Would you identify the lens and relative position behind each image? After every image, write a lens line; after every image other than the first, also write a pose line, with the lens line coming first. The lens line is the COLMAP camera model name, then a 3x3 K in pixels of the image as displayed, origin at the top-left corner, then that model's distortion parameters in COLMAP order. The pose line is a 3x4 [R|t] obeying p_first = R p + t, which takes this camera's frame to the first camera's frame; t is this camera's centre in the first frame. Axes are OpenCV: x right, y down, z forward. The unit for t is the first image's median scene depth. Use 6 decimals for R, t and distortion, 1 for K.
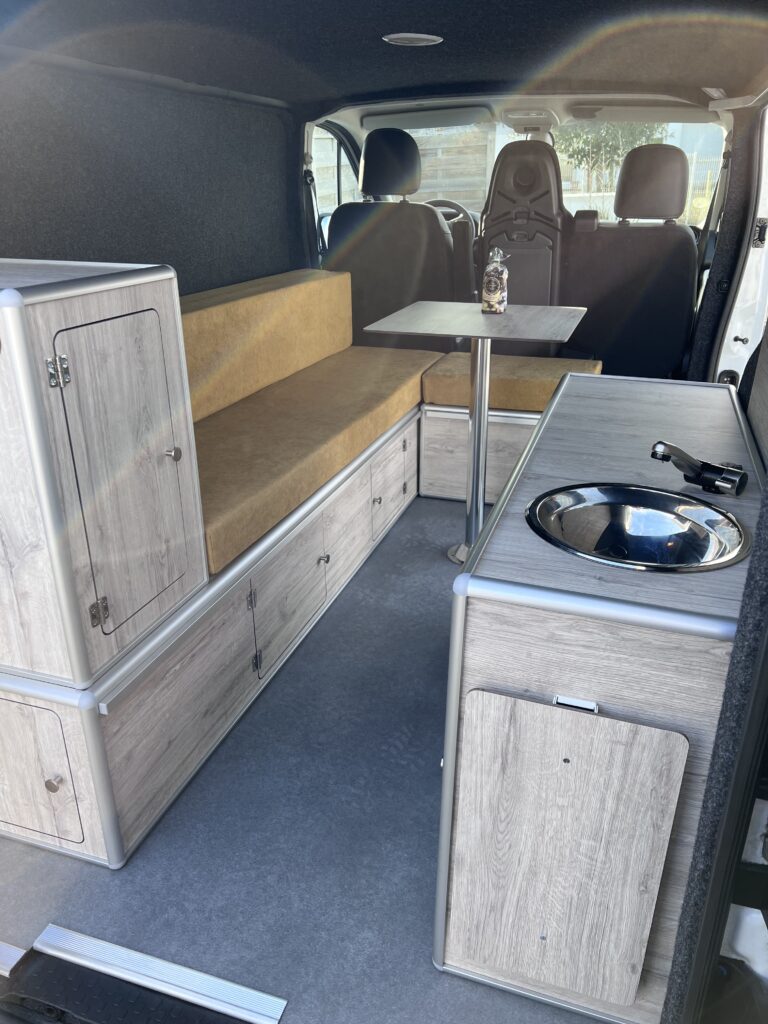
lens RADIAL K [[755.0, 0, 383.9], [0, 755.0, 540.9], [0, 0, 1]] dist [0.092417, -0.114032]
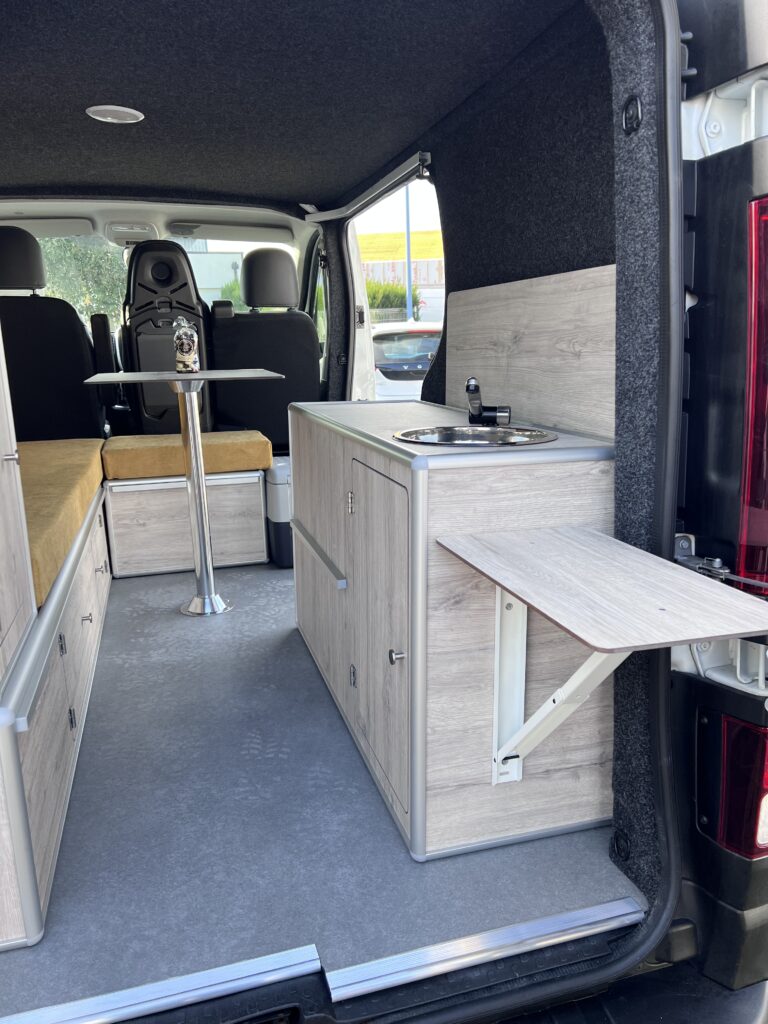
lens RADIAL K [[755.0, 0, 383.9], [0, 755.0, 540.9], [0, 0, 1]] dist [0.092417, -0.114032]
pose [[0.825232, -0.159706, 0.541744, -0.241181], [0.256891, 0.960364, -0.108204, 0.113455], [-0.502990, 0.228462, 0.833550, 0.011787]]
